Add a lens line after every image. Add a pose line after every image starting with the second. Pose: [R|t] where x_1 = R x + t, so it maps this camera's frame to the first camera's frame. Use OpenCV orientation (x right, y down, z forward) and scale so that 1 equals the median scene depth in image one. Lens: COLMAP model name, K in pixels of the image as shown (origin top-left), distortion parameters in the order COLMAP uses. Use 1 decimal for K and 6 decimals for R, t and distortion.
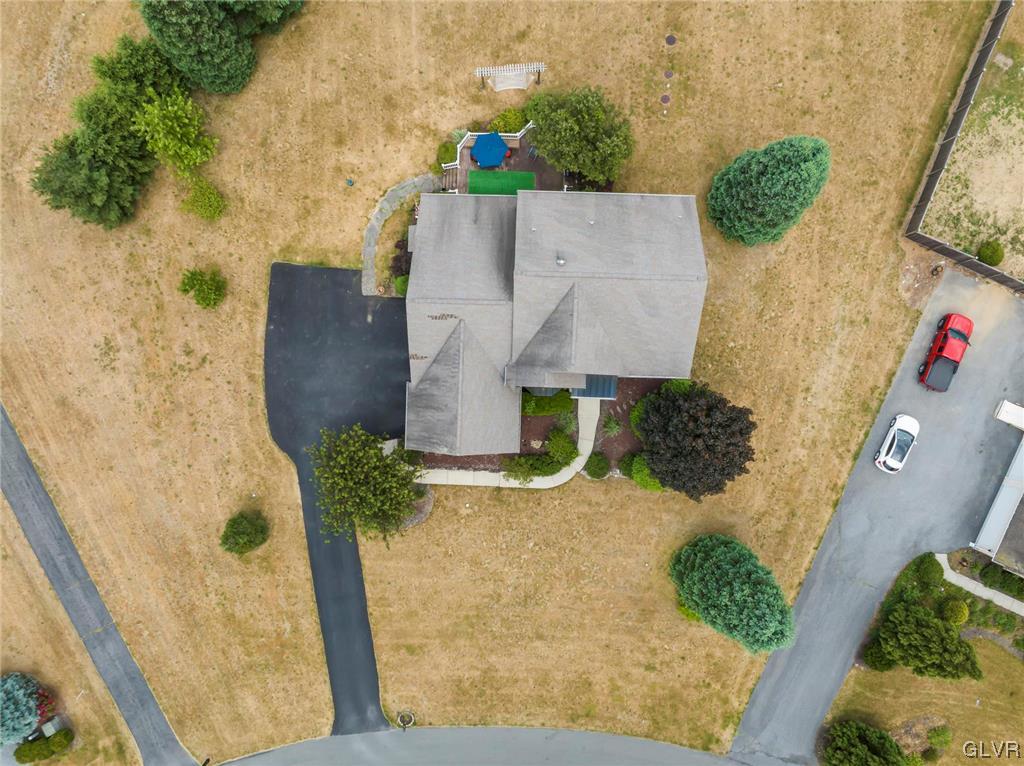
lens RADIAL K [[746.1, 0, 511.0], [0, 746.1, 389.4], [0, 0, 1]] dist [-0.050170, 0.014921]
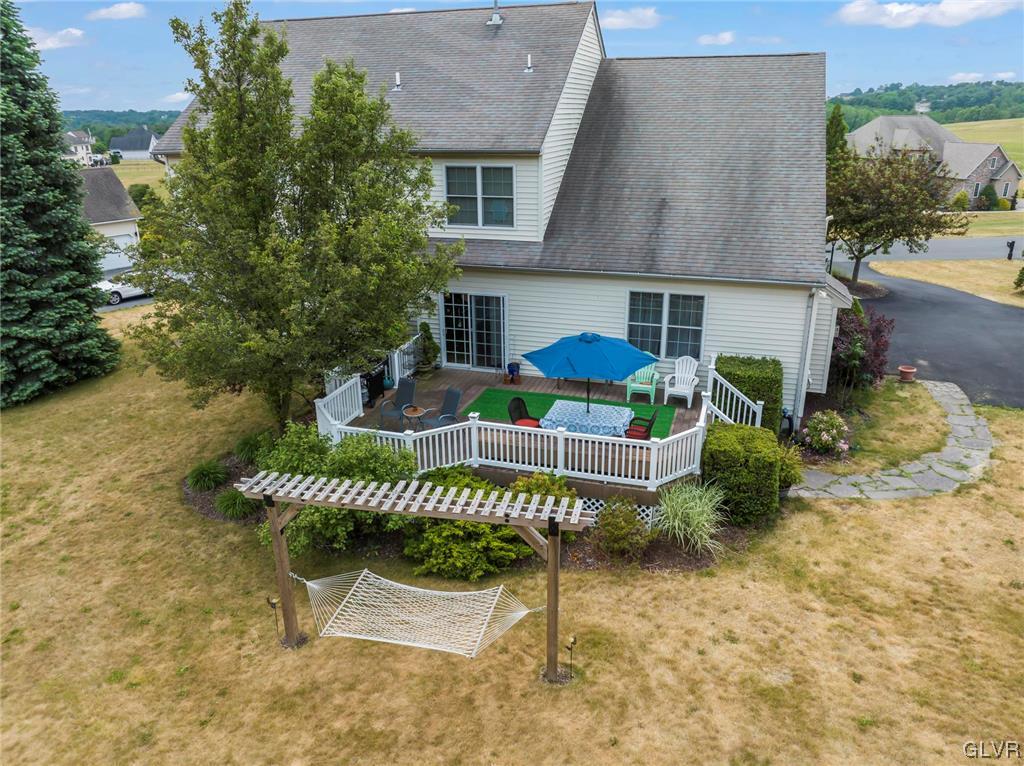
lens RADIAL K [[746.1, 0, 510.2], [0, 746.1, 385.7], [0, 0, 1]] dist [-0.050170, 0.014921]
pose [[-0.961528, -0.074029, 0.264544, -0.071593], [0.273532, -0.346975, 0.897100, -0.555011], [0.025379, 0.934948, 0.353875, 0.851084]]
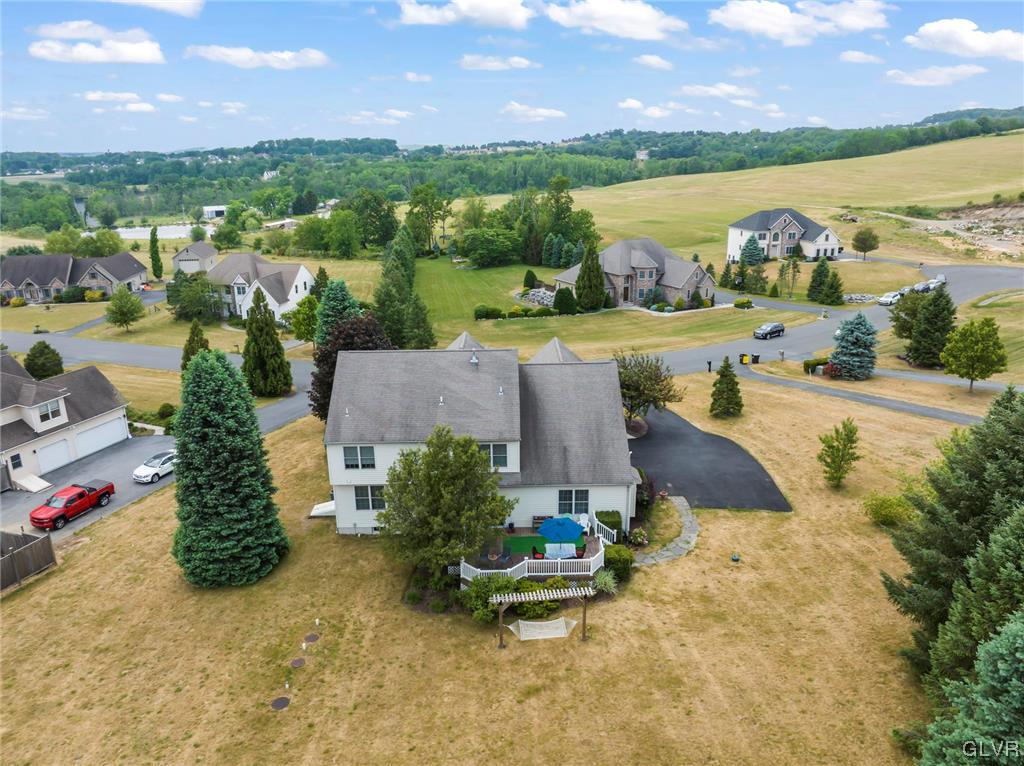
lens RADIAL K [[746.1, 0, 511.4], [0, 746.1, 384.6], [0, 0, 1]] dist [-0.050170, 0.014921]
pose [[-0.998816, 0.035248, -0.033541, 0.041652], [-0.043005, -0.317060, 0.947430, -0.953797], [0.022760, 0.947750, 0.318200, 0.565309]]
